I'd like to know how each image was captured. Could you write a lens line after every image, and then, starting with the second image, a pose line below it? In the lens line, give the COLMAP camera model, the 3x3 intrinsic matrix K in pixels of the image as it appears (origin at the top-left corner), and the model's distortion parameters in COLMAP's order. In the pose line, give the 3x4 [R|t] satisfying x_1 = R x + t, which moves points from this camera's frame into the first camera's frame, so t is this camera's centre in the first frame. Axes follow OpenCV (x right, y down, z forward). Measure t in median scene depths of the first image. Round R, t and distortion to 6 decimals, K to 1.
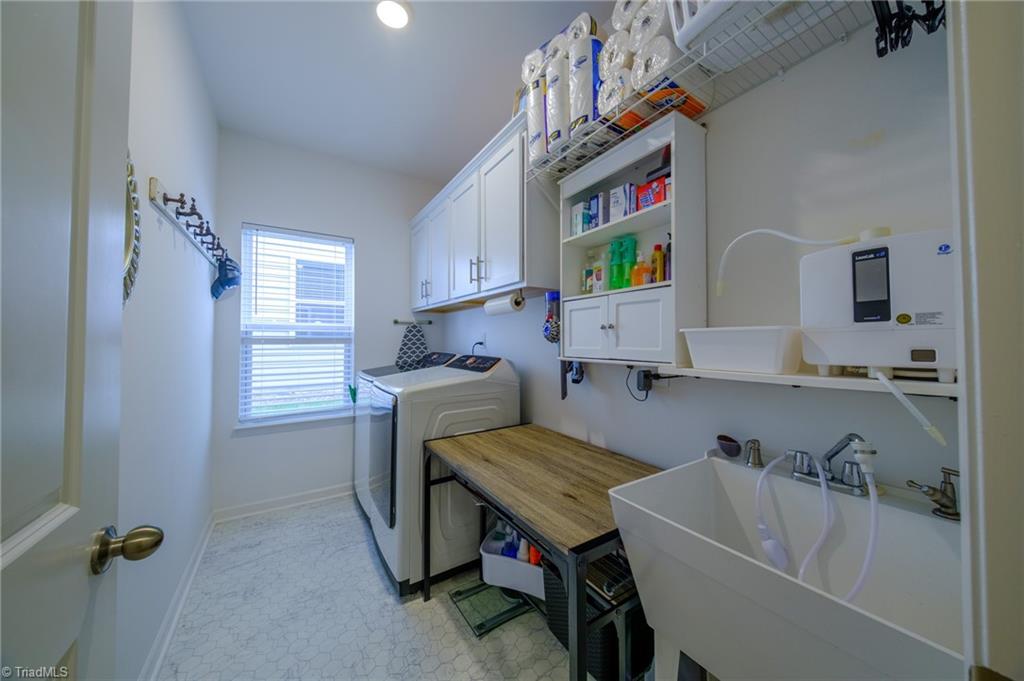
lens RADIAL K [[348.8, 0, 517.0], [0, 348.8, 333.9], [0, 0, 1]] dist [0.027381, -0.000121]
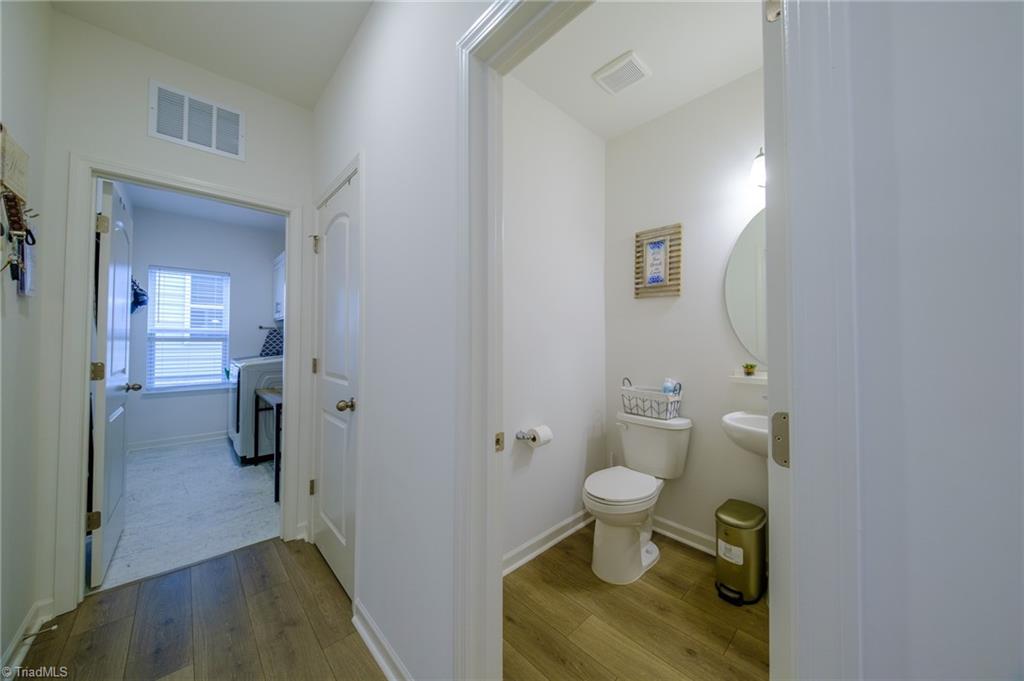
lens RADIAL K [[352.1, 0, 516.3], [0, 352.1, 334.4], [0, 0, 1]] dist [-0.005959, -0.000015]
pose [[0.984122, 0.007752, 0.177326, 0.559559], [-0.007949, 0.999968, 0.000397, -0.015854], [-0.177317, -0.001800, 0.984152, -0.819268]]
